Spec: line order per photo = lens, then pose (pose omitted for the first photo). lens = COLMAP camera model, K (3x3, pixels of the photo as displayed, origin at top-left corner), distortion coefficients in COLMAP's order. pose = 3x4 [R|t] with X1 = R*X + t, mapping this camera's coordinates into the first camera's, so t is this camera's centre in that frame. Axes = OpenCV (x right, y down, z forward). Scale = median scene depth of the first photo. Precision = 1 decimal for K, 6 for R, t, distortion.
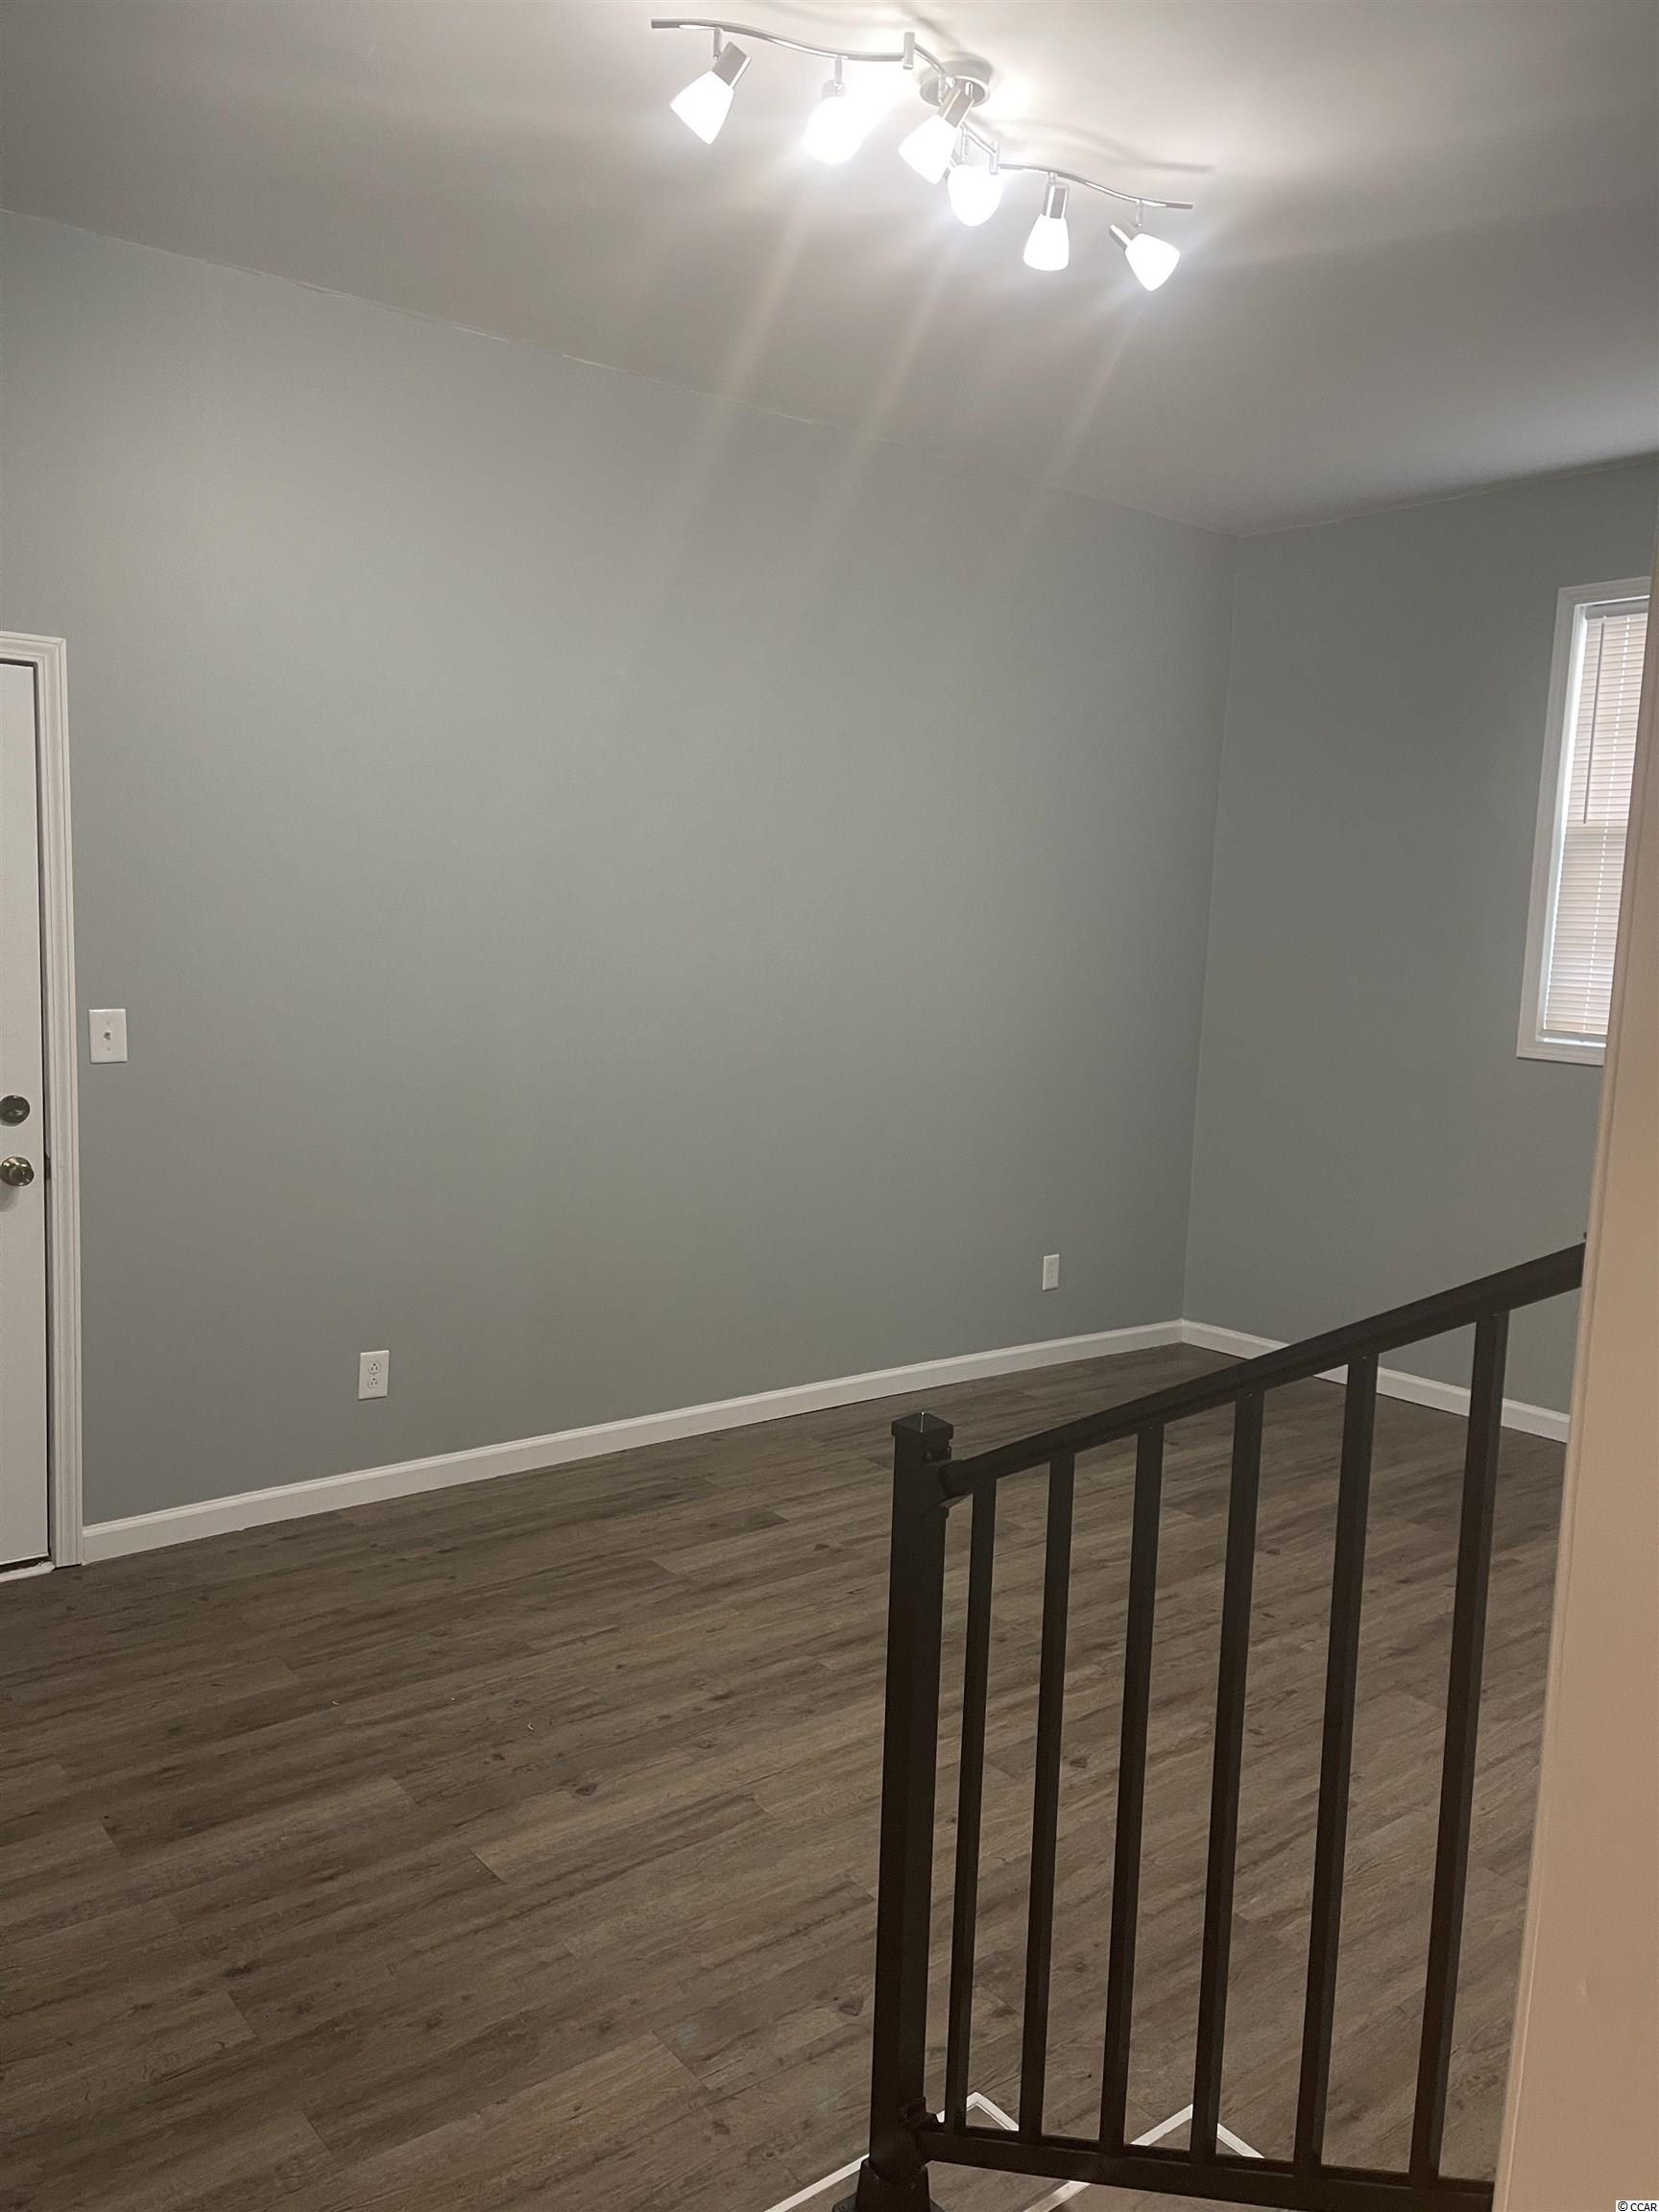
lens RADIAL K [[1661.3, 0, 829.5], [0, 1661.3, 1106.0], [0, 0, 1]] dist [-0.000621, -0.005390]
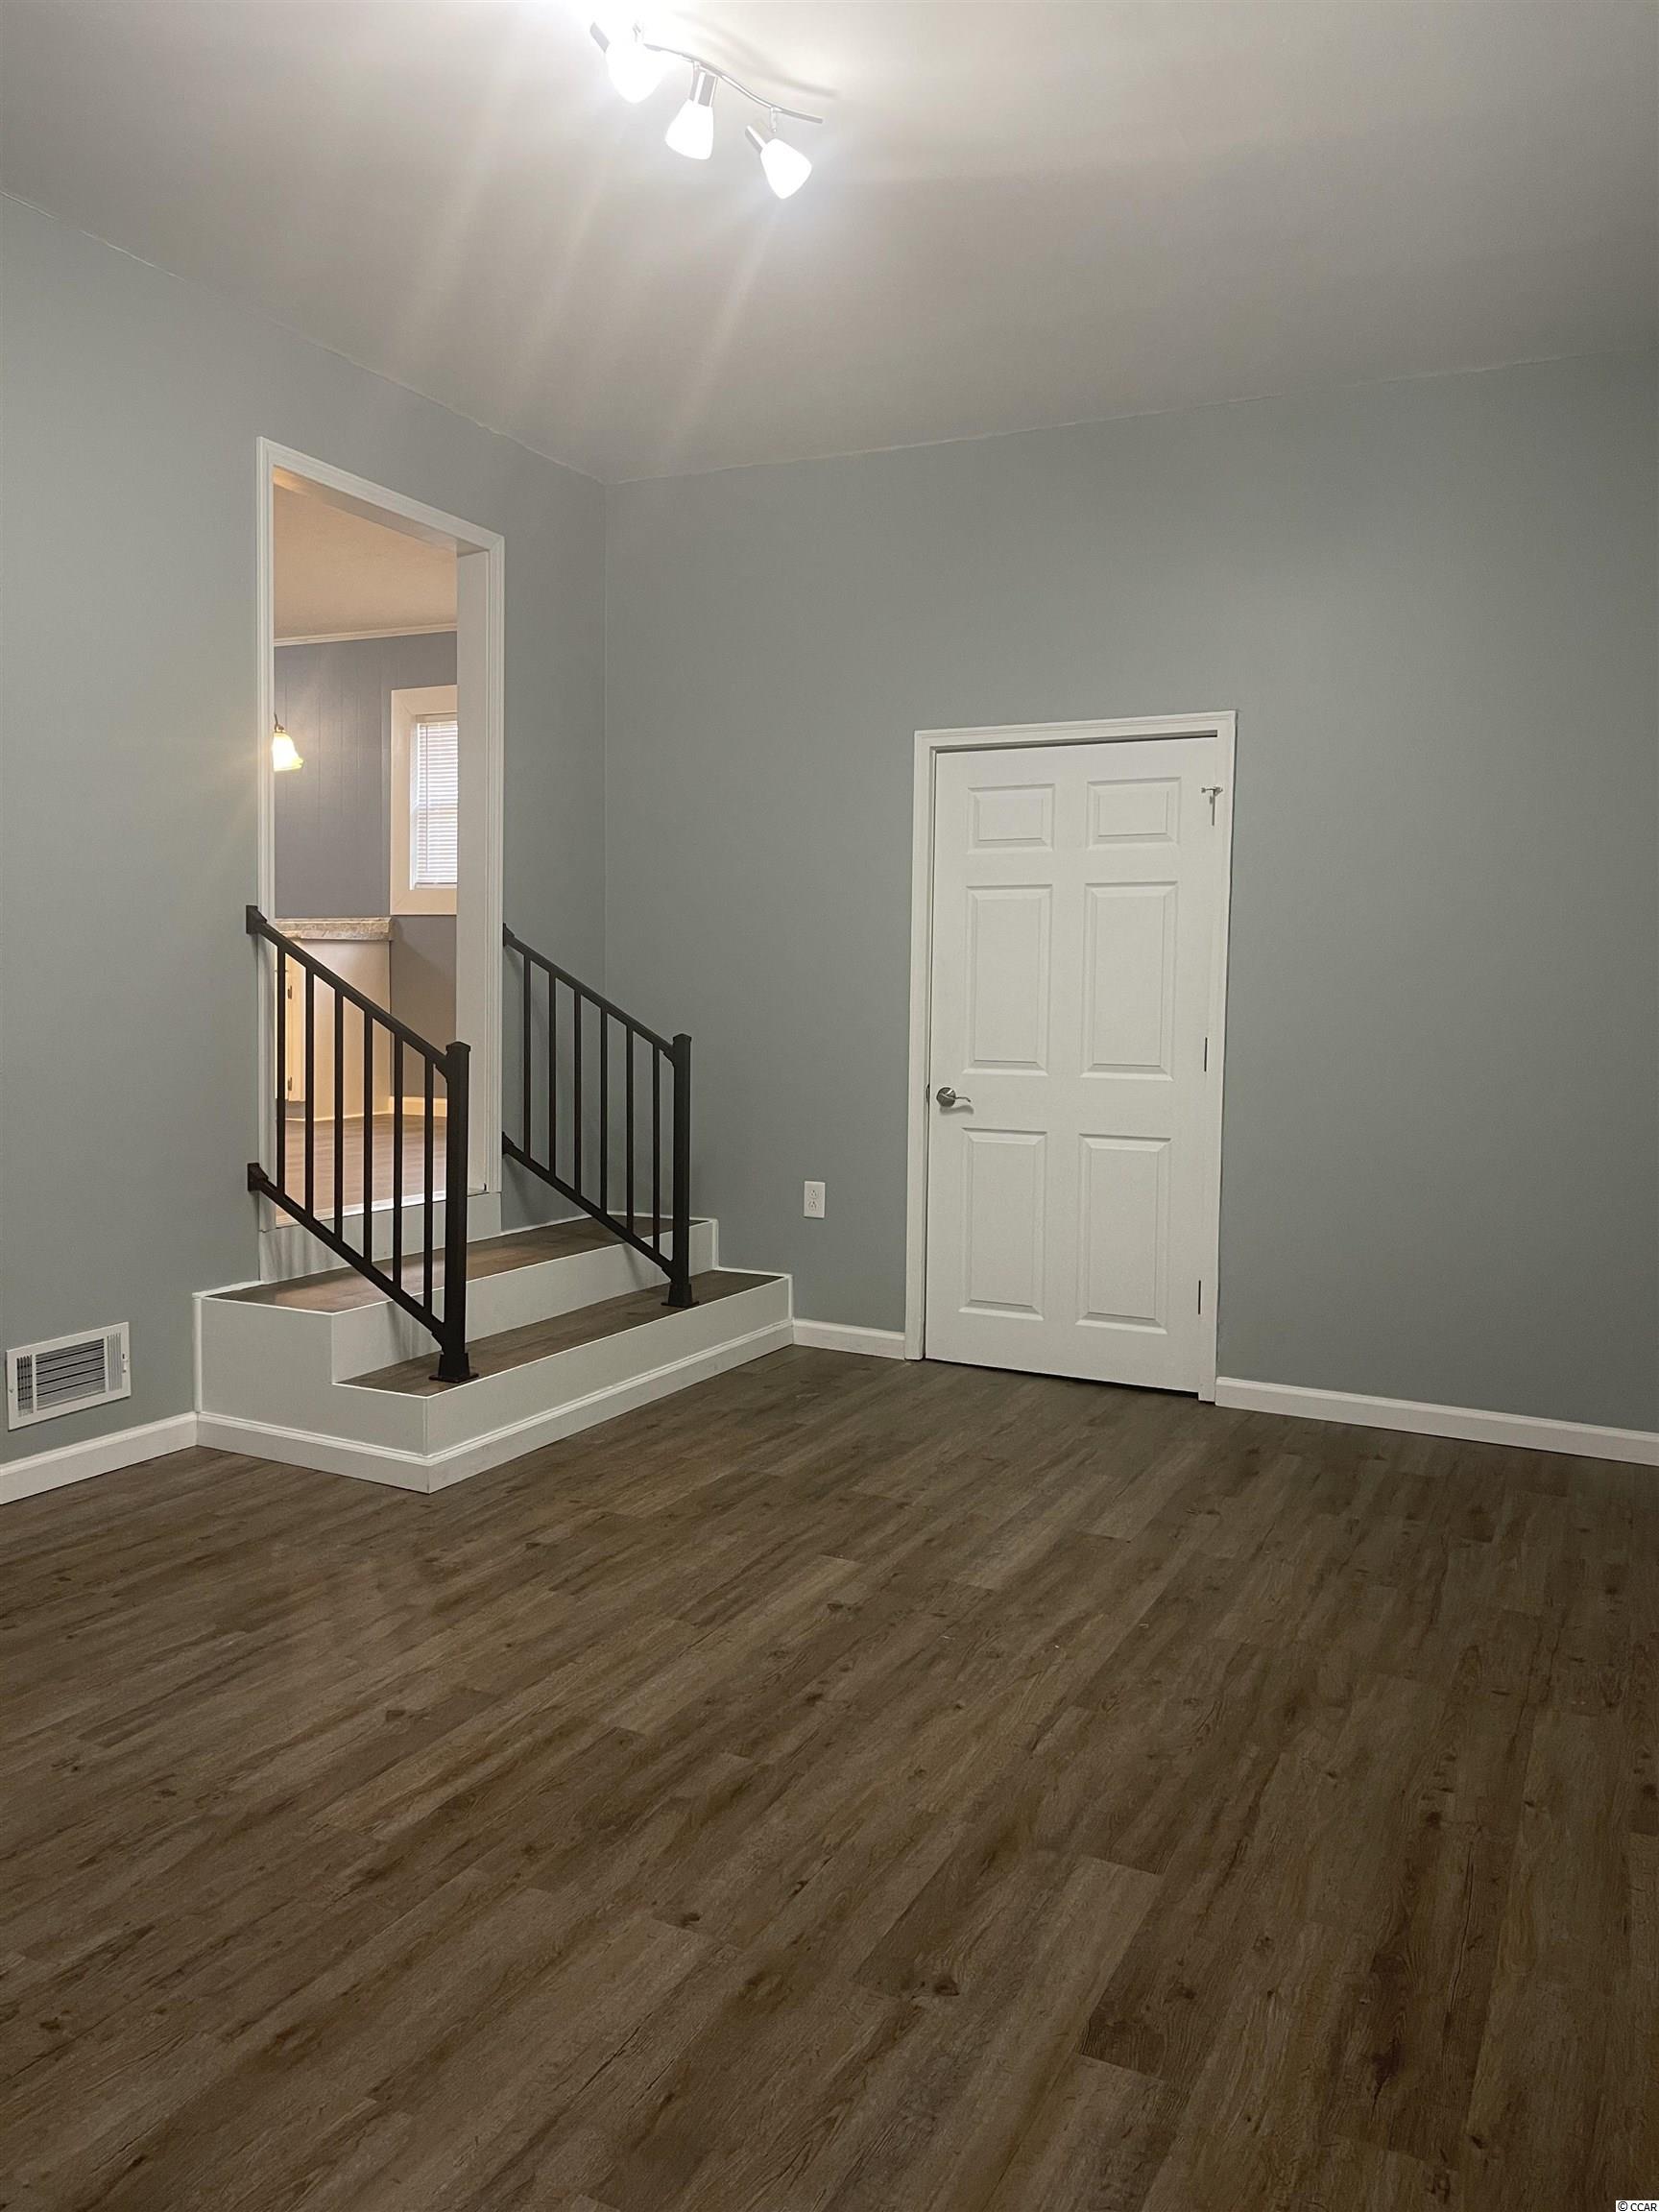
lens RADIAL K [[1661.3, 0, 829.5], [0, 1661.3, 1106.0], [0, 0, 1]] dist [-0.000621, -0.005390]
pose [[-0.901601, -0.021051, -0.432056, 0.315404], [-0.104016, 0.980059, 0.169308, -0.101168], [0.419876, 0.197589, -0.885812, 1.728897]]
